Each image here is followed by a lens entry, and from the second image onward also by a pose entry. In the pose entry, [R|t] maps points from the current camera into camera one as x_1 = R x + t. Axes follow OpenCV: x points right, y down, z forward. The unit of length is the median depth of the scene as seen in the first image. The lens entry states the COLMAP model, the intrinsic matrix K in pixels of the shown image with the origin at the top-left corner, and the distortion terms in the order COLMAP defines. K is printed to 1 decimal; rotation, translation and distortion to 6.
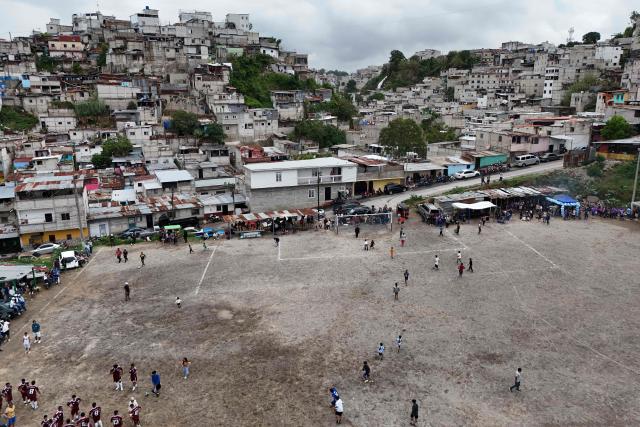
lens RADIAL K [[477.4, 0, 311.7], [0, 477.4, 187.6], [0, 0, 1]] dist [0.078372, -0.075003]
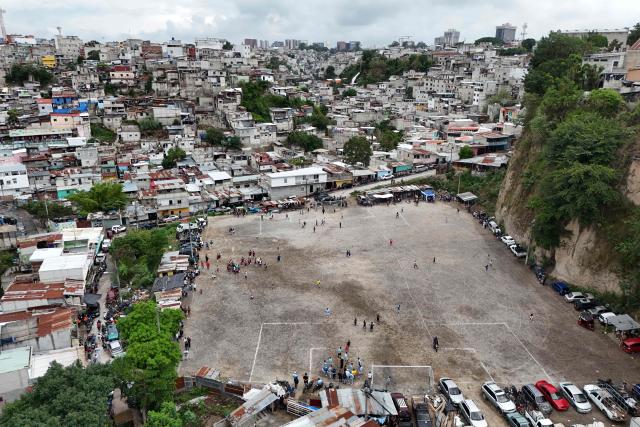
lens RADIAL K [[507.8, 0, 320.0], [0, 507.8, 213.5], [0, 0, 1]] dist [0.079750, -0.096377]
pose [[0.998296, -0.004731, 0.058164, -0.029609], [-0.001684, 0.993958, 0.109745, -0.067183], [-0.058332, -0.109656, 0.992256, -0.606278]]
